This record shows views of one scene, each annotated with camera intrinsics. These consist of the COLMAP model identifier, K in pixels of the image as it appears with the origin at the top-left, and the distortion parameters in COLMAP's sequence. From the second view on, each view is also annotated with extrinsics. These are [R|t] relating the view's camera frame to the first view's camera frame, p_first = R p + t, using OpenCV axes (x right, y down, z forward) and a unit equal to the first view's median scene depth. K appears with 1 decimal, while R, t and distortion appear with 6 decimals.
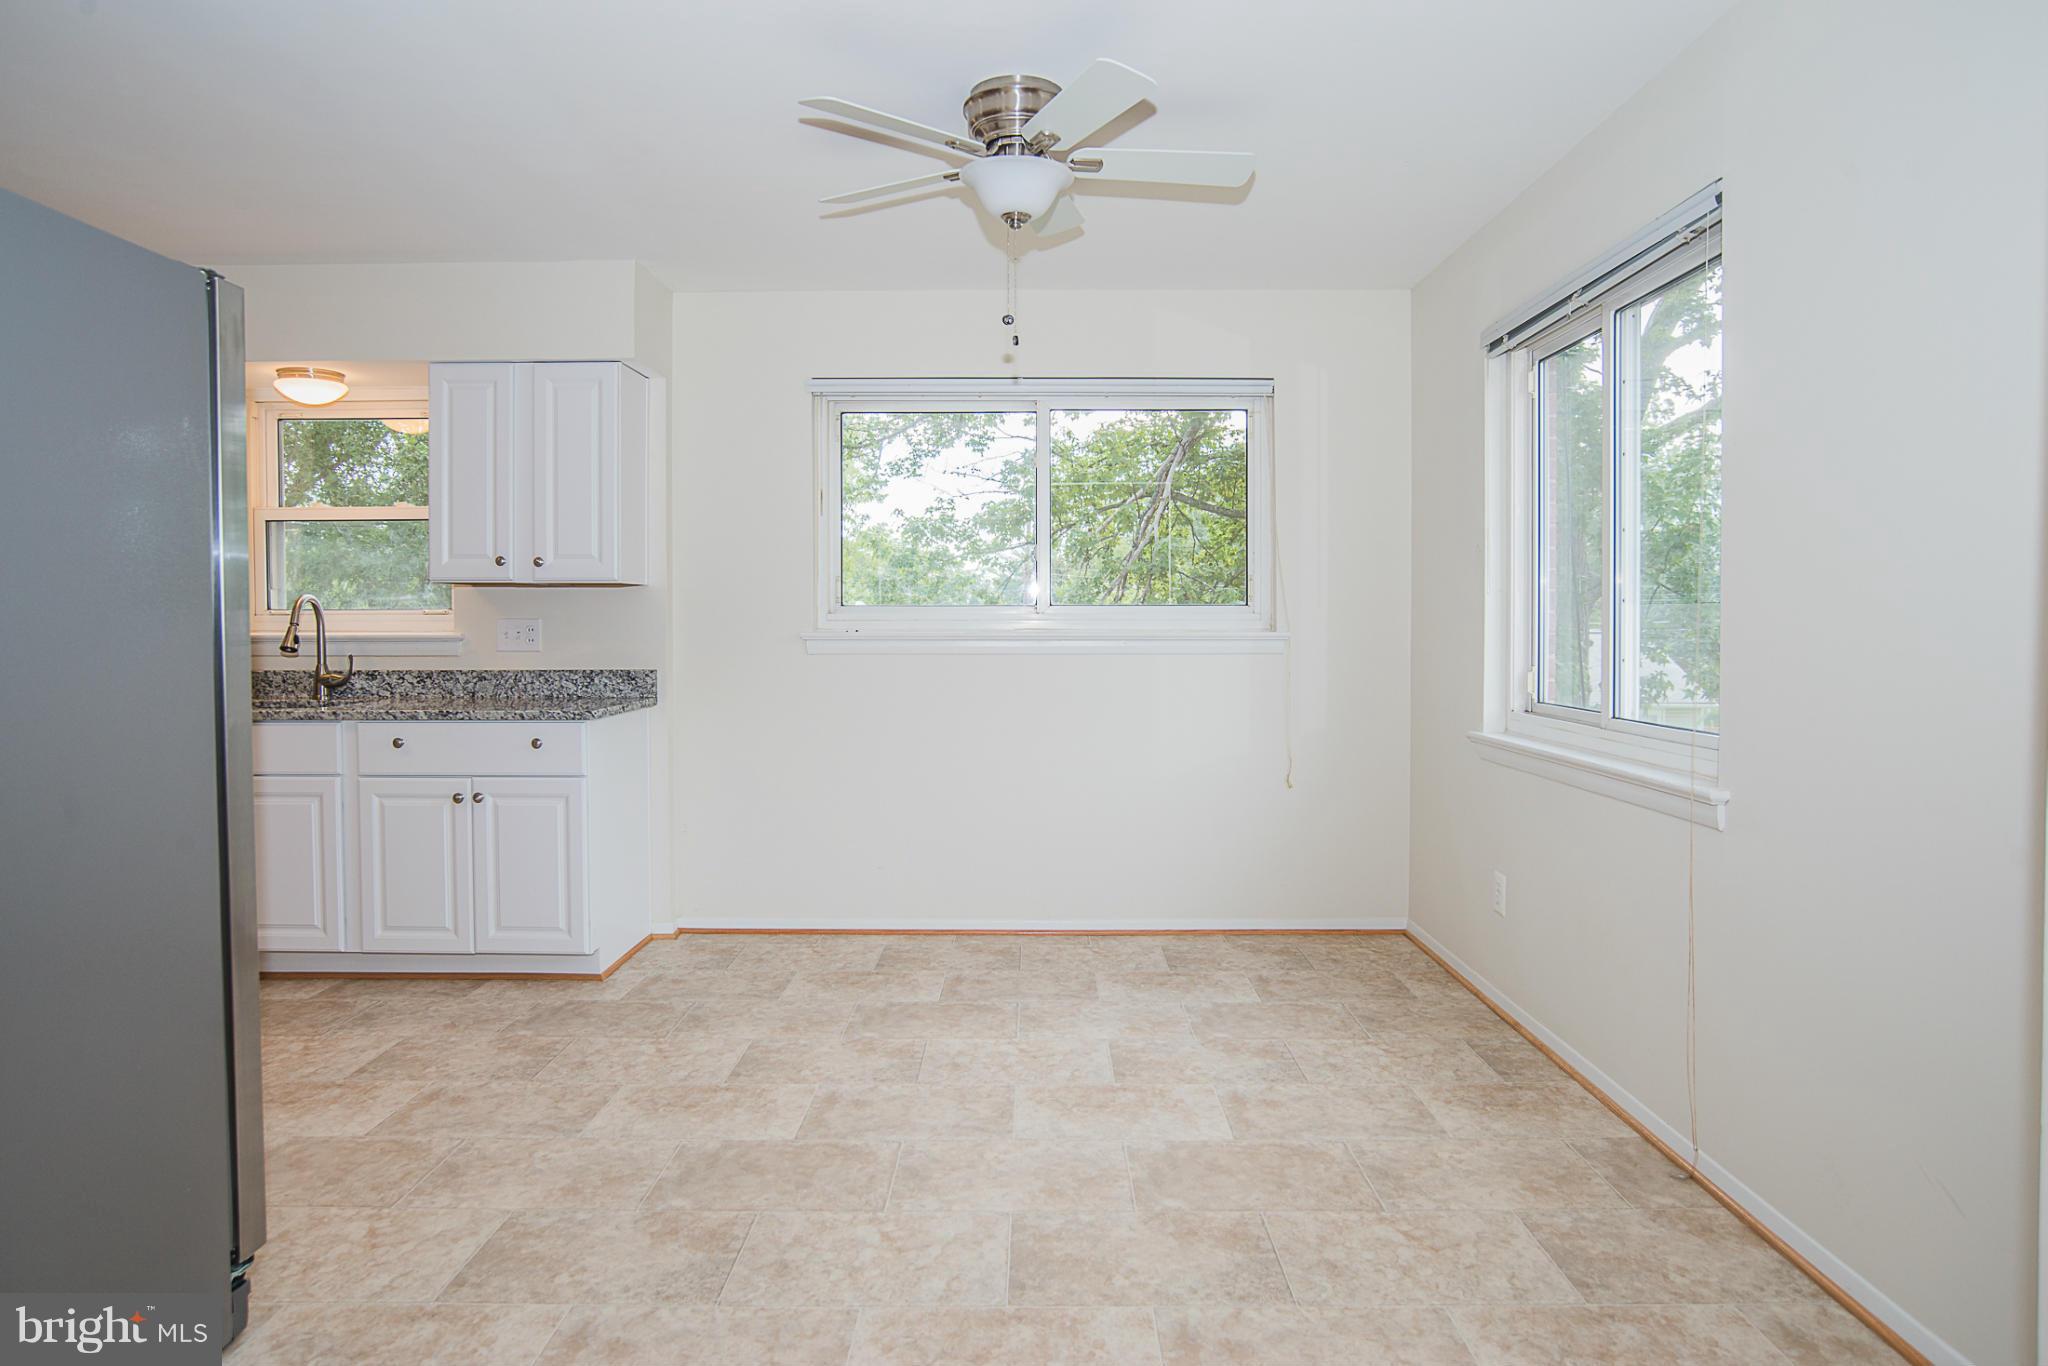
lens RADIAL K [[1406.5, 0, 1055.9], [0, 1406.5, 674.3], [0, 0, 1]] dist [-0.036996, 0.054054]
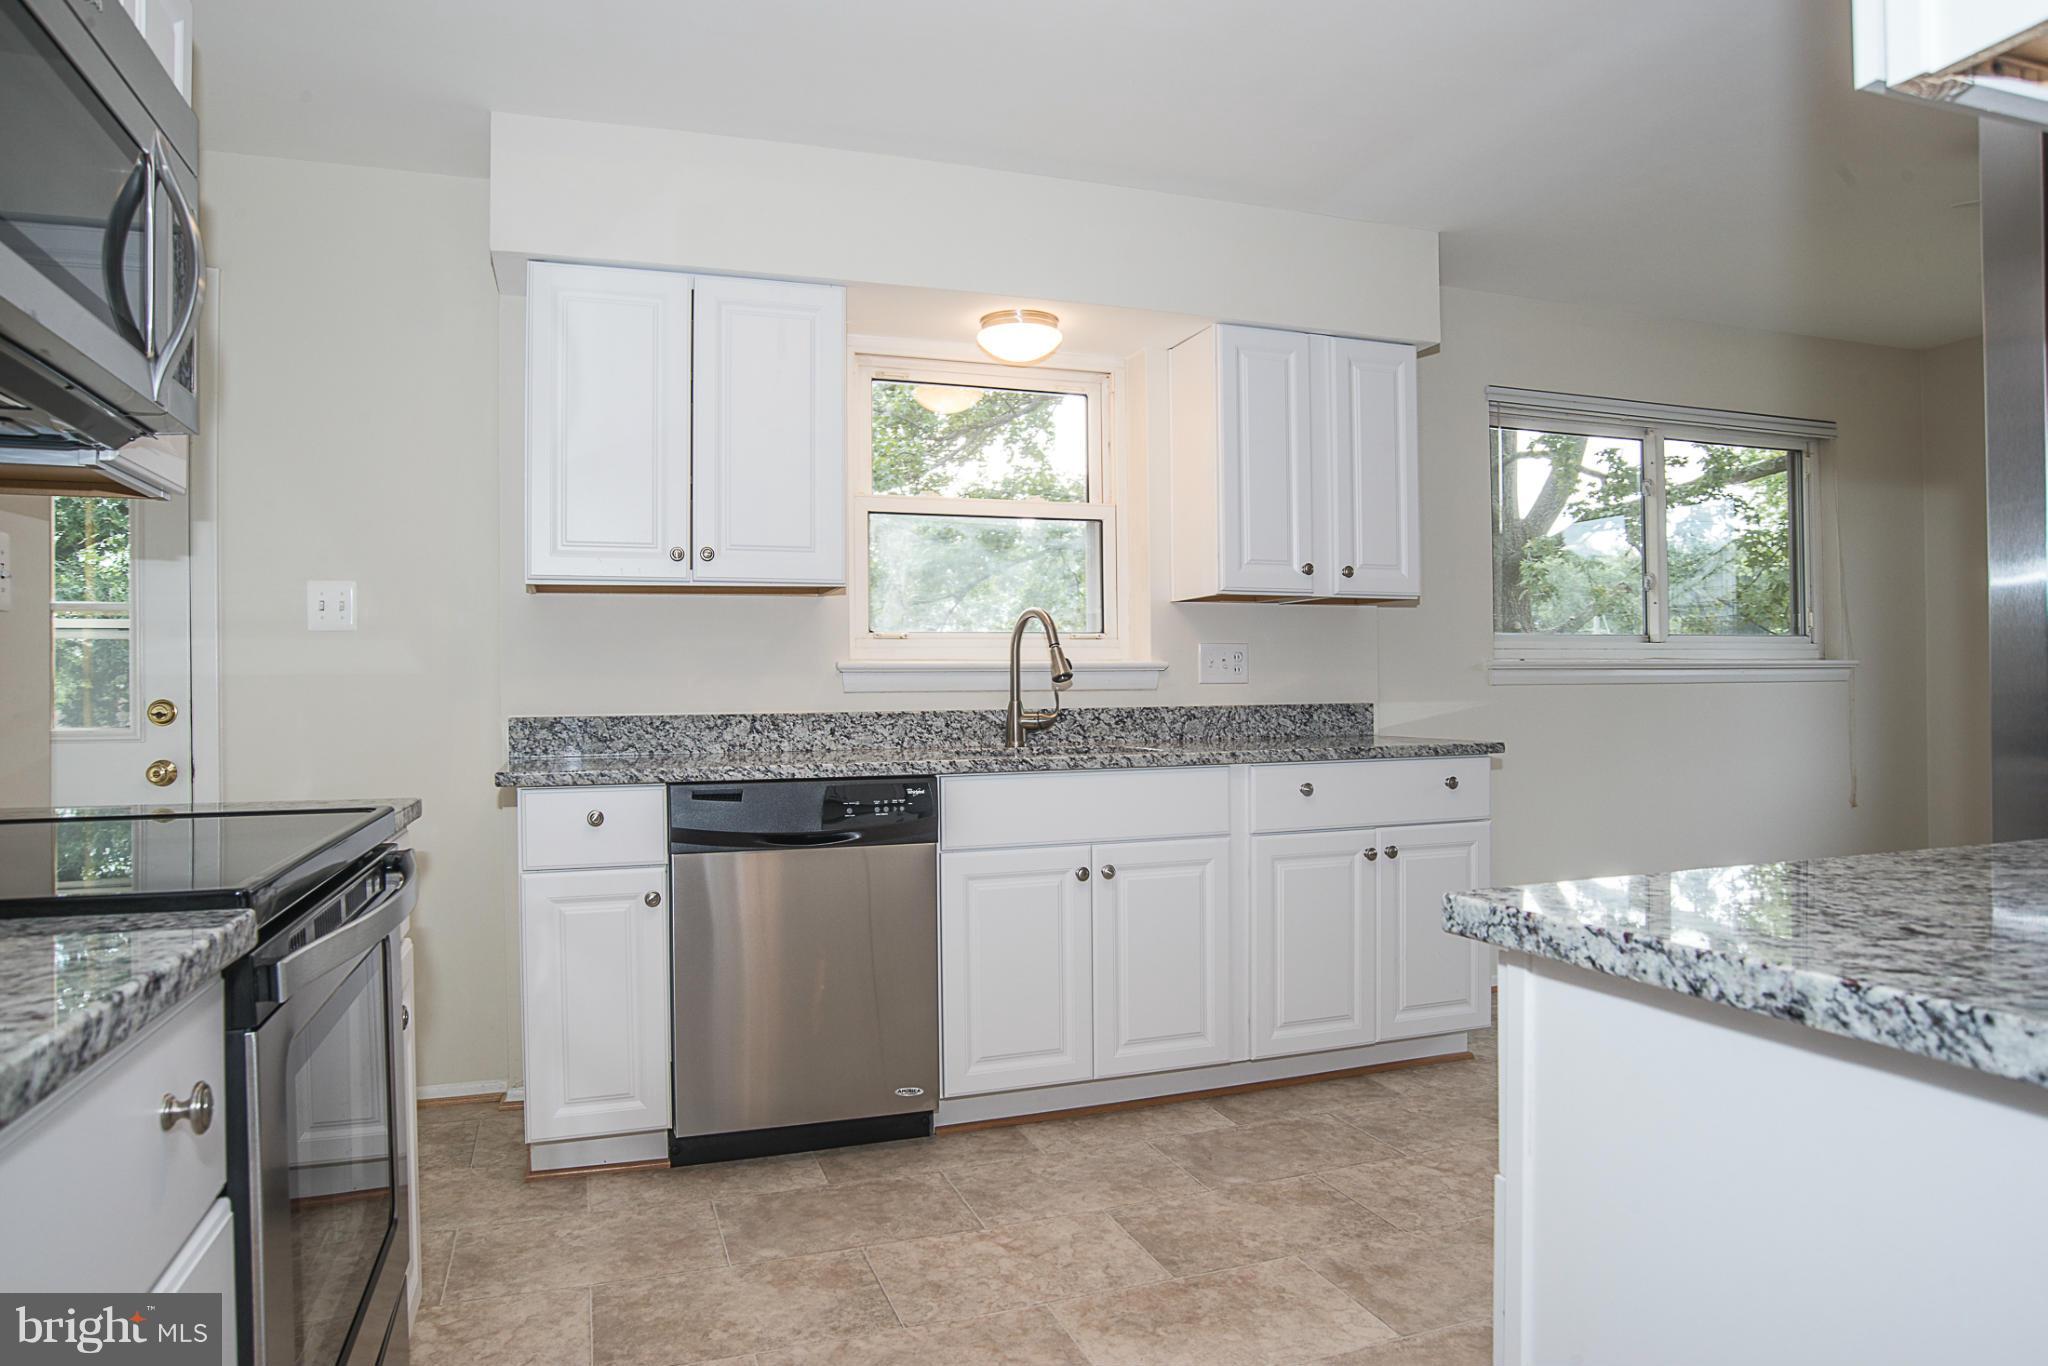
lens RADIAL K [[1286.3, 0, 1008.2], [0, 1286.3, 690.4], [0, 0, 1]] dist [-0.099140, 0.044580]
pose [[0.928856, -0.007928, 0.370357, -0.130973], [0.025001, 0.998833, -0.041321, 0.002647], [-0.369597, 0.047641, 0.927970, 0.057541]]
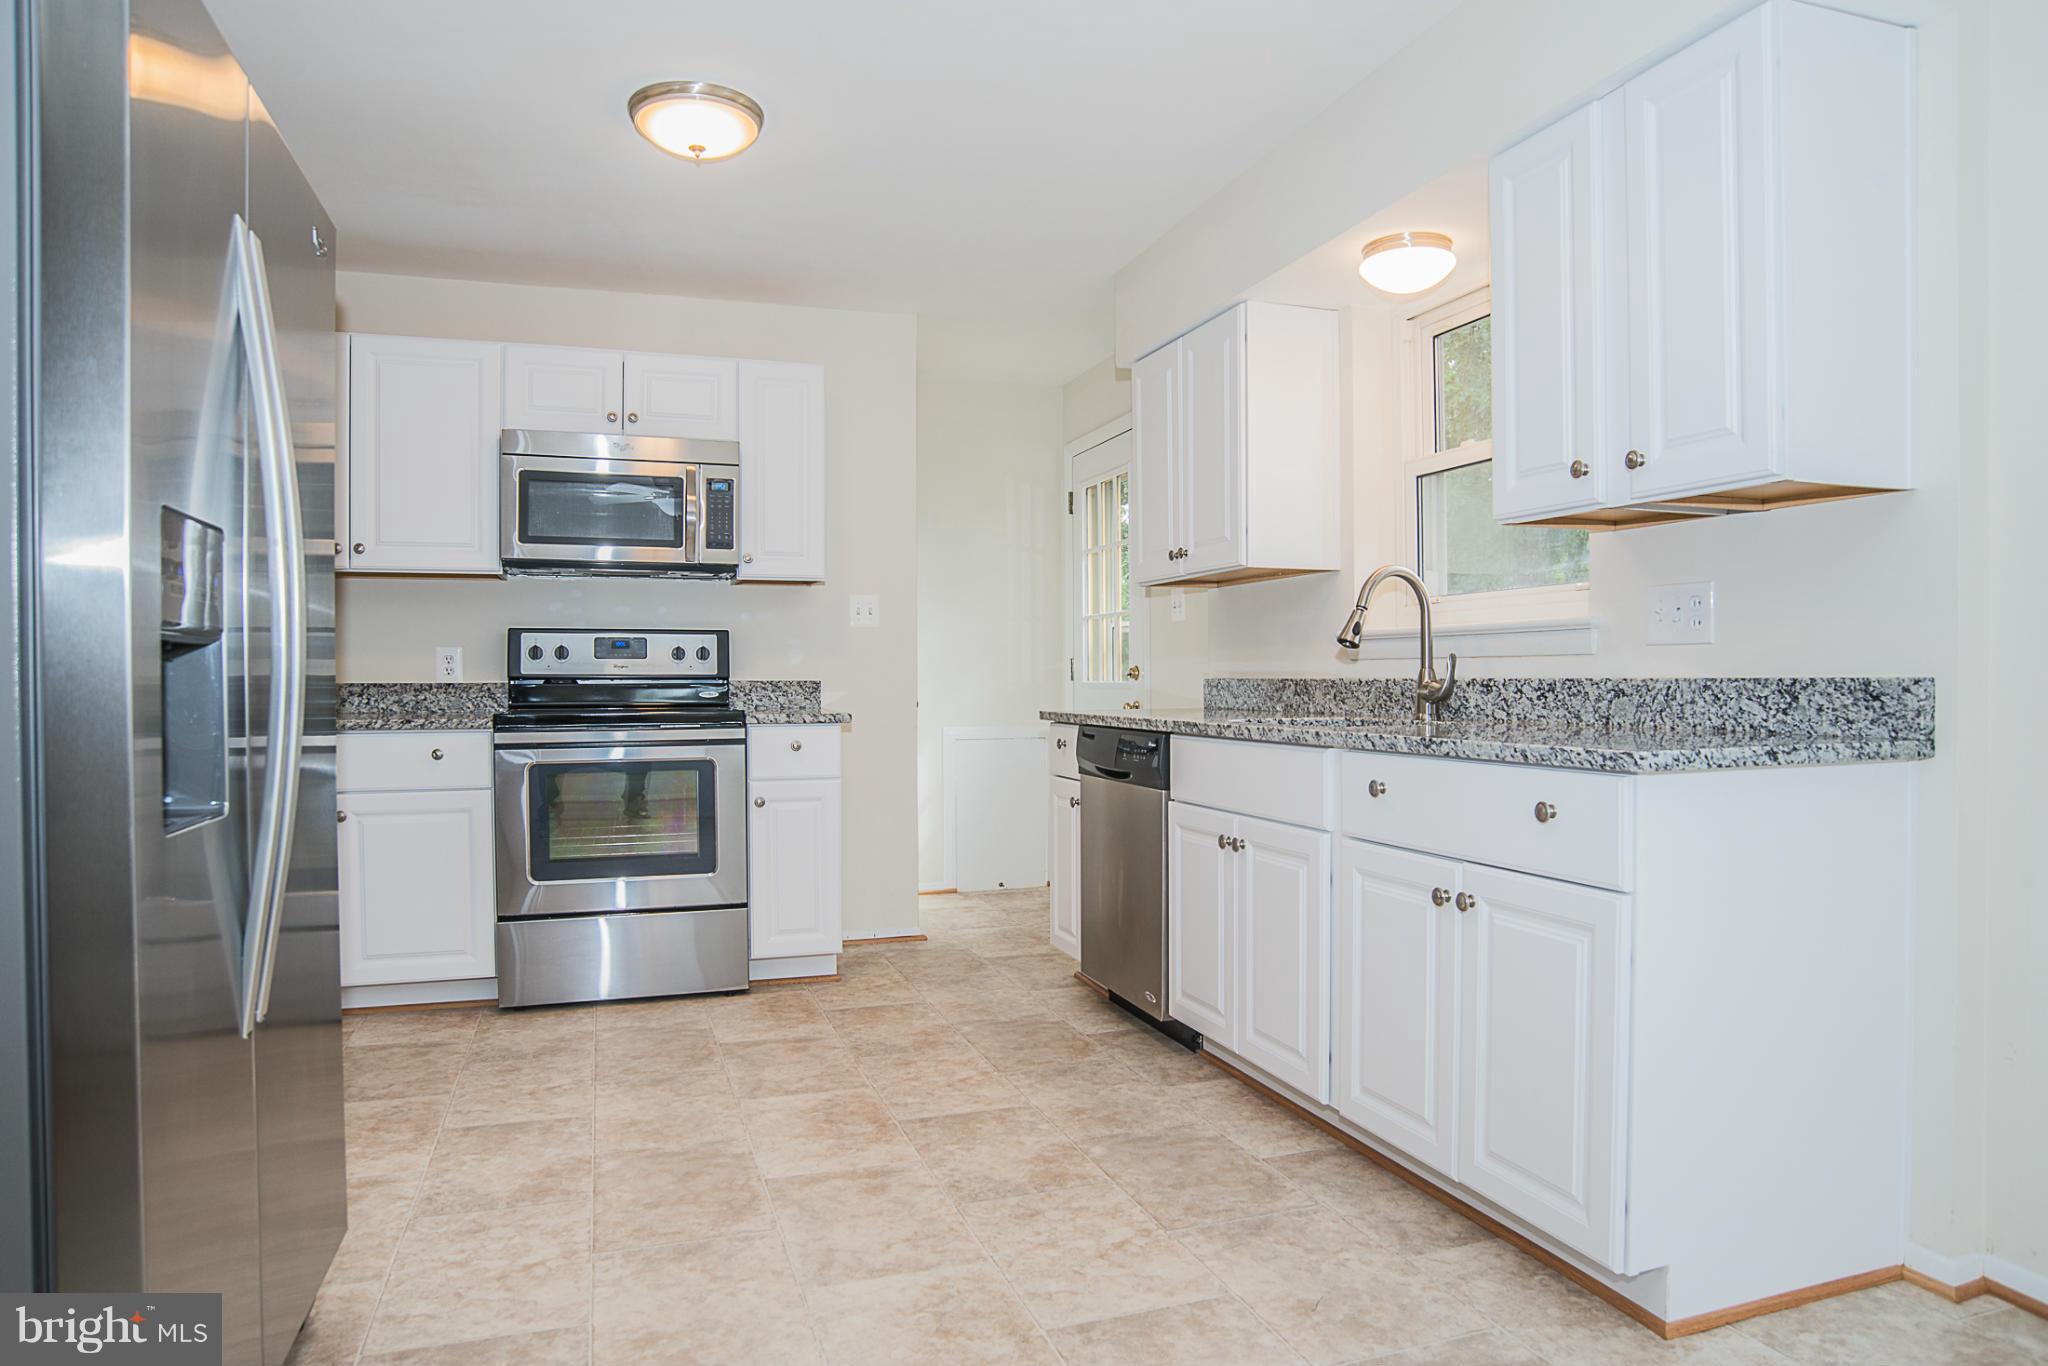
lens RADIAL K [[1233.6, 0, 1009.0], [0, 1233.6, 684.7], [0, 0, 1]] dist [-0.091675, 0.052600]
pose [[0.357753, 0.006493, -0.933794, -0.006215], [-0.036161, 0.999322, -0.006906, 0.002011], [0.933116, 0.036238, 0.357745, 0.098335]]
